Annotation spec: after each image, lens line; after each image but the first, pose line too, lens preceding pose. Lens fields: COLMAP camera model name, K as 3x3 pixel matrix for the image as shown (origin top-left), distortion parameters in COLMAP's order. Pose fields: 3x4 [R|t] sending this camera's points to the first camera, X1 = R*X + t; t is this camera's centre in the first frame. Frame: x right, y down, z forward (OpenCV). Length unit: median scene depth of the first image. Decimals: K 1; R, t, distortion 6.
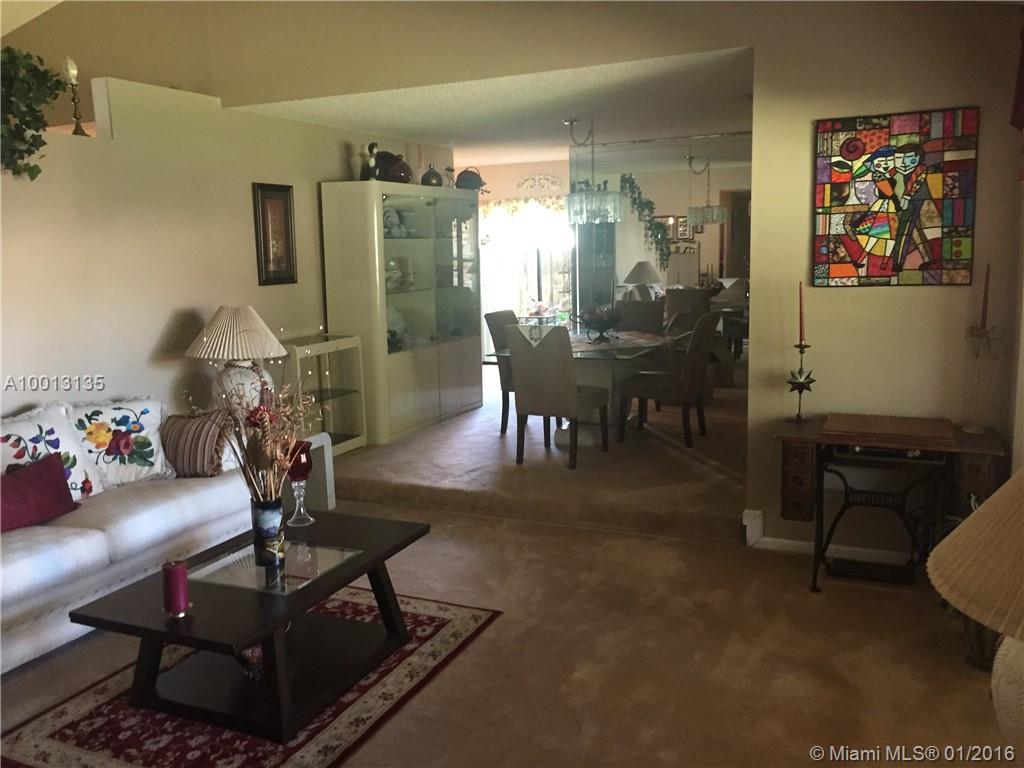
lens RADIAL K [[873.4, 0, 513.2], [0, 873.4, 384.8], [0, 0, 1]] dist [0.038633, -0.057641]
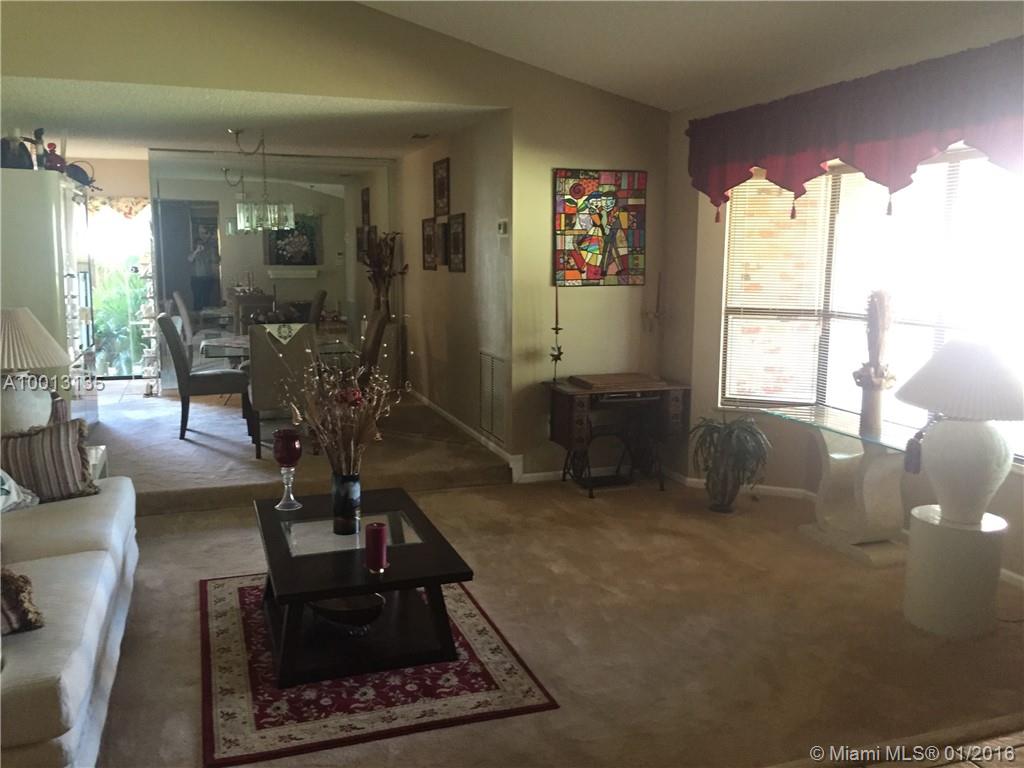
lens RADIAL K [[873.4, 0, 521.6], [0, 873.4, 380.9], [0, 0, 1]] dist [0.038633, -0.057641]
pose [[0.715729, -0.071085, 0.694751, -0.709761], [0.084327, 0.996324, 0.015068, 0.013608], [-0.693268, 0.047801, 0.719093, 0.043823]]
